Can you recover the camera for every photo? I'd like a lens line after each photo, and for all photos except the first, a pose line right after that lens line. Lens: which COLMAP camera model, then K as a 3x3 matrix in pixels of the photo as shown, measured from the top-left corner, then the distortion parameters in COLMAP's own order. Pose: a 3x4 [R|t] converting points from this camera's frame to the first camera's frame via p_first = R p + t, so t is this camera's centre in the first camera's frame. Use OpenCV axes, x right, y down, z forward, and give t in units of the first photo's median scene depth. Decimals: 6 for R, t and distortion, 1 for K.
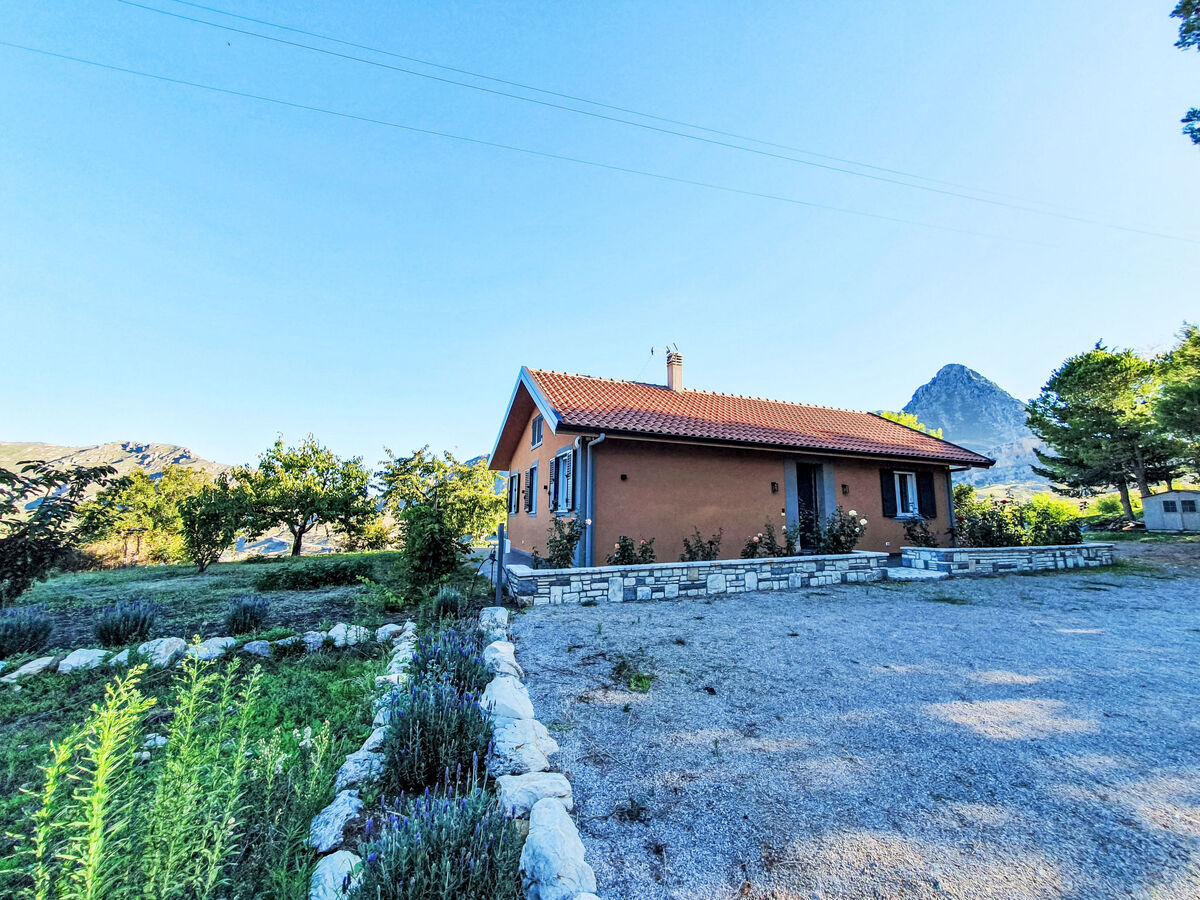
lens RADIAL K [[468.2, 0, 600.0], [0, 468.2, 450.0], [0, 0, 1]] dist [0.001056, 0.000071]
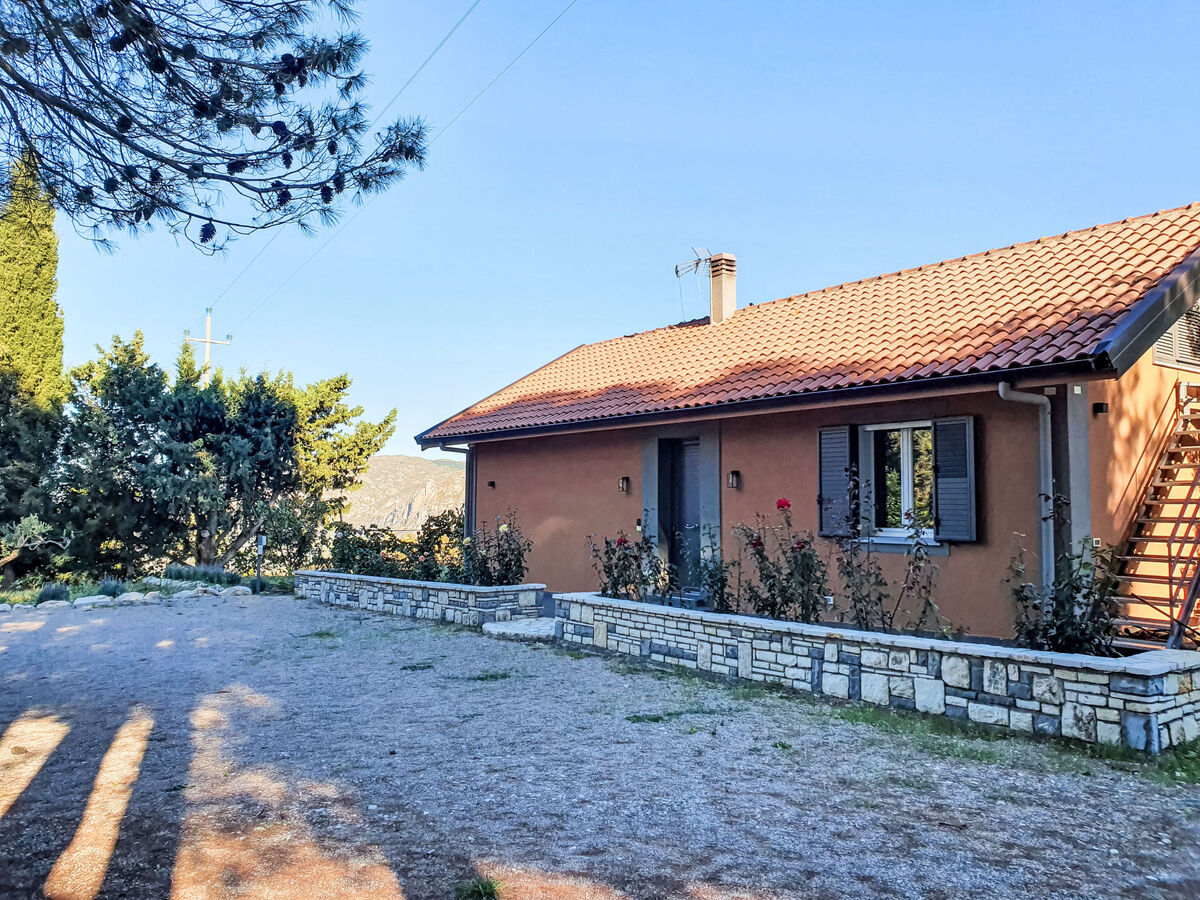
lens RADIAL K [[863.4, 0, 558.1], [0, 863.4, 451.2], [0, 0, 1]] dist [0.060163, -0.001434]
pose [[0.258278, -0.081646, -0.962614, 1.600299], [0.134674, 0.989736, -0.047812, 0.086508], [0.956638, -0.117290, 0.266623, 0.692153]]
